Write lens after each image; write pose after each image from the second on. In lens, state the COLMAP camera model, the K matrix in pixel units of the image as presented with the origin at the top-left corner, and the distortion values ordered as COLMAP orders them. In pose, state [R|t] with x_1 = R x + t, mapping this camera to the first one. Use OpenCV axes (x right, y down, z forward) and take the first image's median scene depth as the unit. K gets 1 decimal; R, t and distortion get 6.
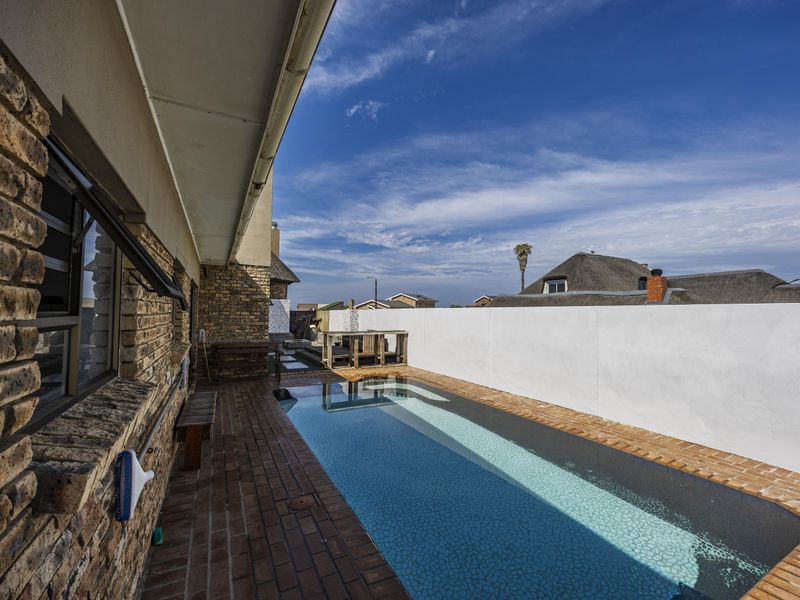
lens RADIAL K [[340.5, 0, 399.2], [0, 340.5, 302.1], [0, 0, 1]] dist [0.000055, 0.000112]
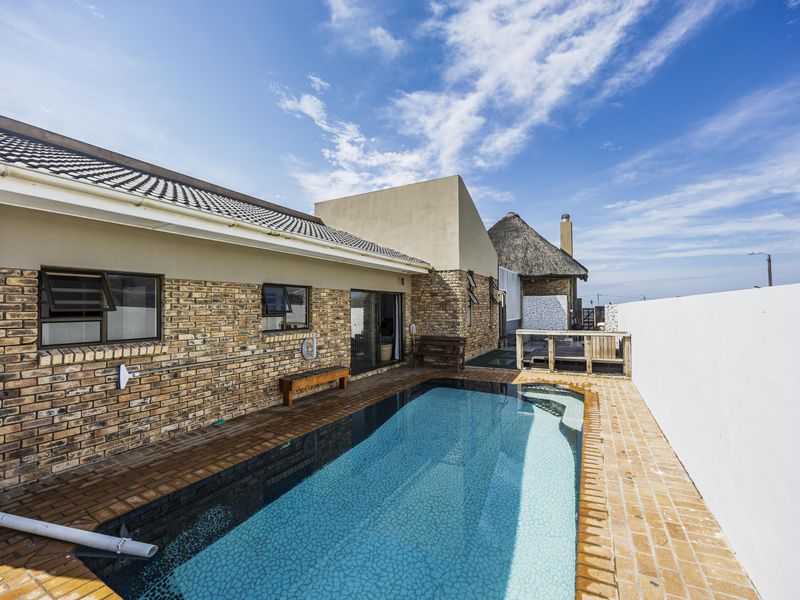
lens RADIAL K [[340.5, 0, 399.2], [0, 340.5, 302.1], [0, 0, 1]] dist [0.000055, 0.000112]
pose [[0.536482, -0.035645, -0.843159, 0.468452], [0.043398, 0.998951, -0.014618, 0.010590], [0.842795, -0.028749, 0.537466, 0.239481]]
